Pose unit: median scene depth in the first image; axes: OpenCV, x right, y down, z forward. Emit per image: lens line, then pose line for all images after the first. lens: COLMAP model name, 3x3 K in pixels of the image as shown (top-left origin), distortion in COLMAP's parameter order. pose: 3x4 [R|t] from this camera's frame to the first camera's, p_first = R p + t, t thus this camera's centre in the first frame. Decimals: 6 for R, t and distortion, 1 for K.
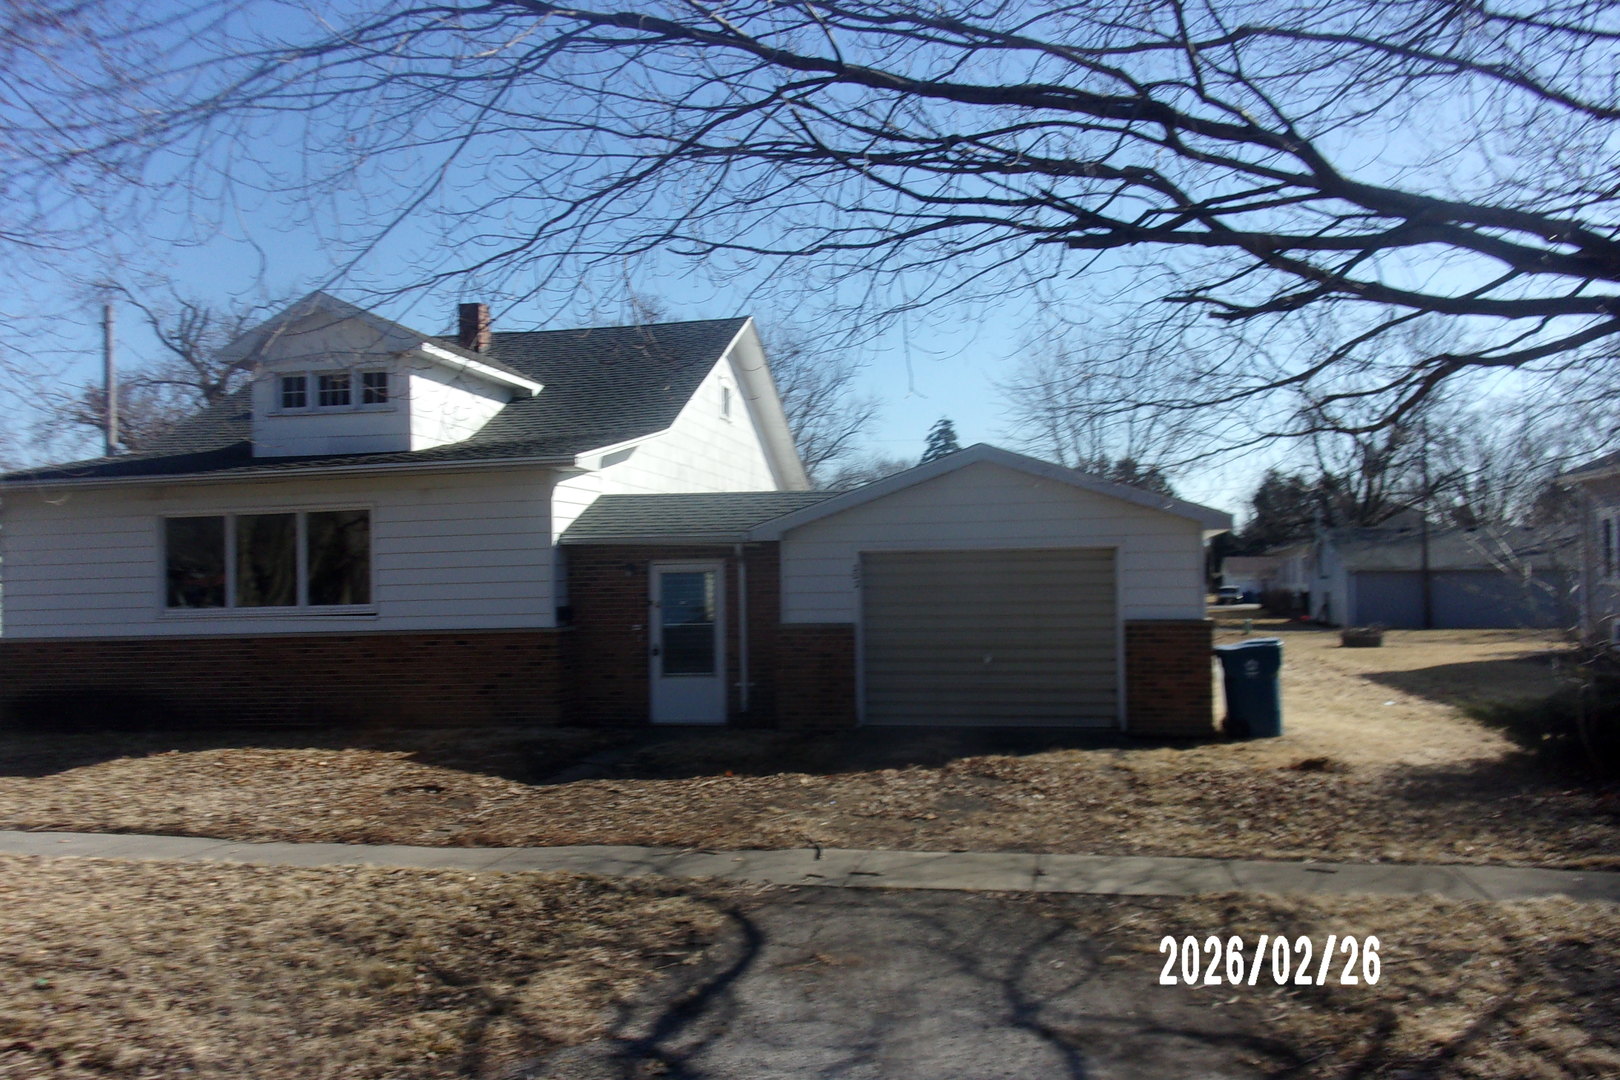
lens RADIAL K [[1340.8, 0, 810.0], [0, 1340.8, 540.0], [0, 0, 1]] dist [0.057170, -0.106772]
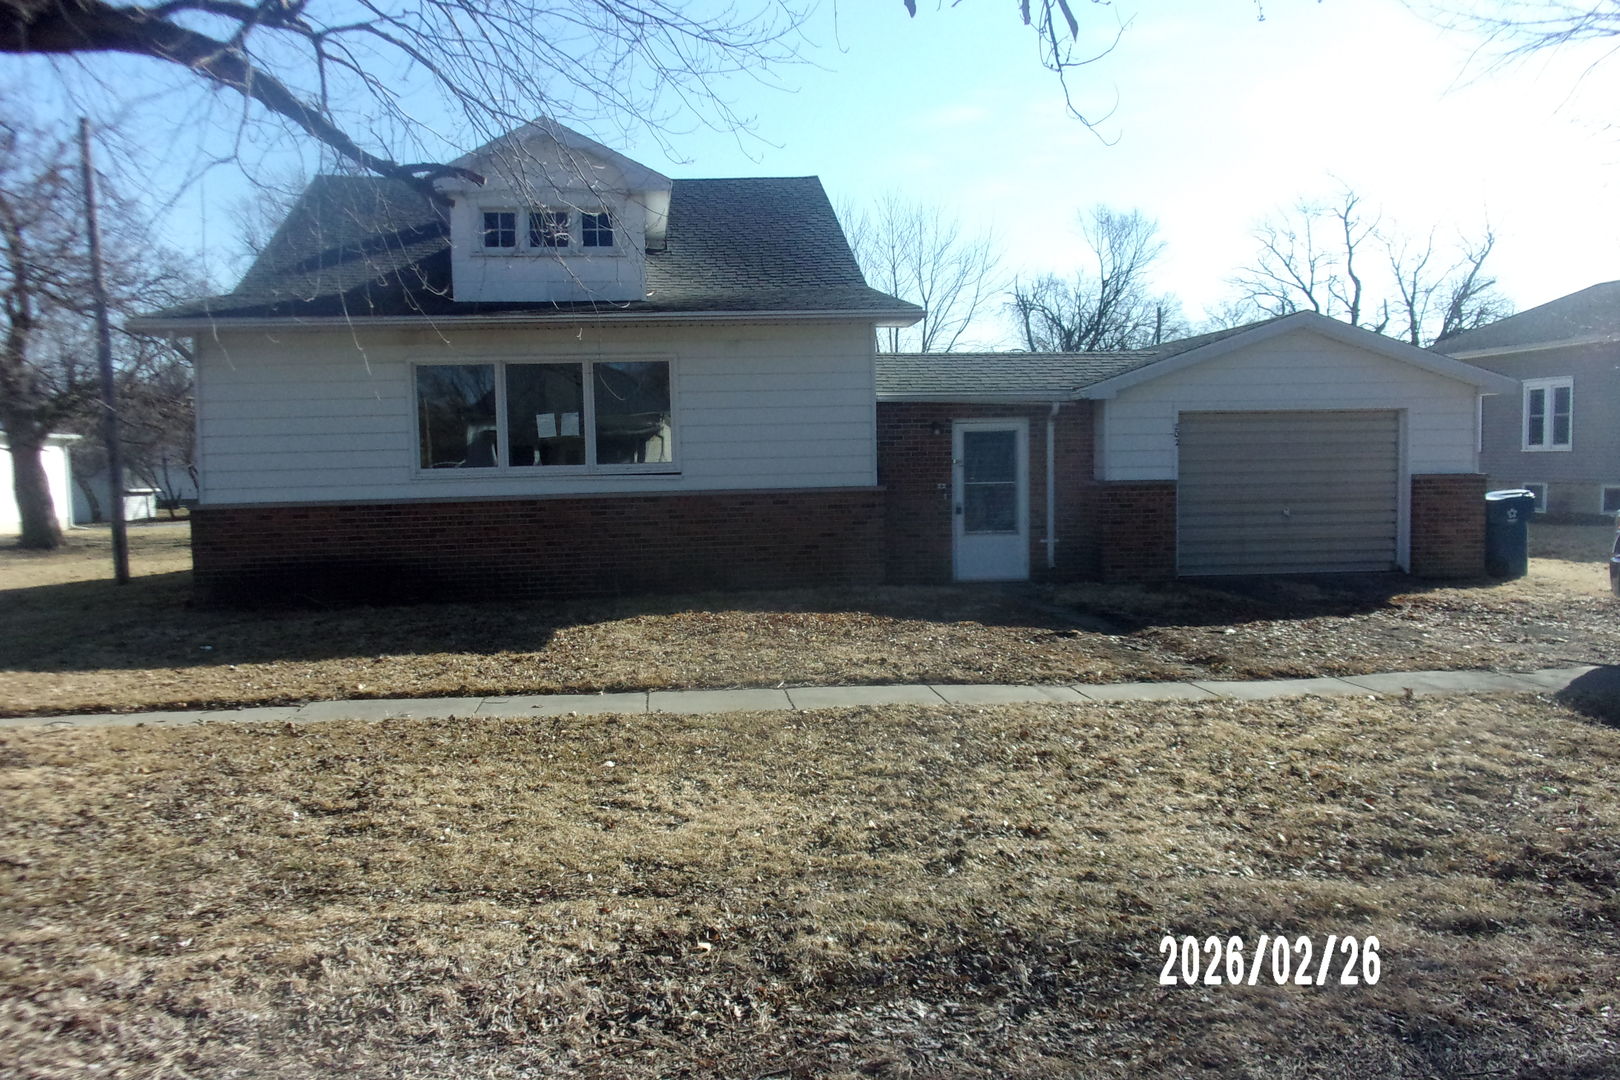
lens RADIAL K [[1340.8, 0, 810.0], [0, 1340.8, 540.0], [0, 0, 1]] dist [0.057170, -0.106772]
pose [[0.956322, -0.016987, 0.291821, -0.516677], [-0.008473, 0.996280, 0.085760, 0.020482], [-0.292192, -0.084486, 0.952621, 0.076898]]
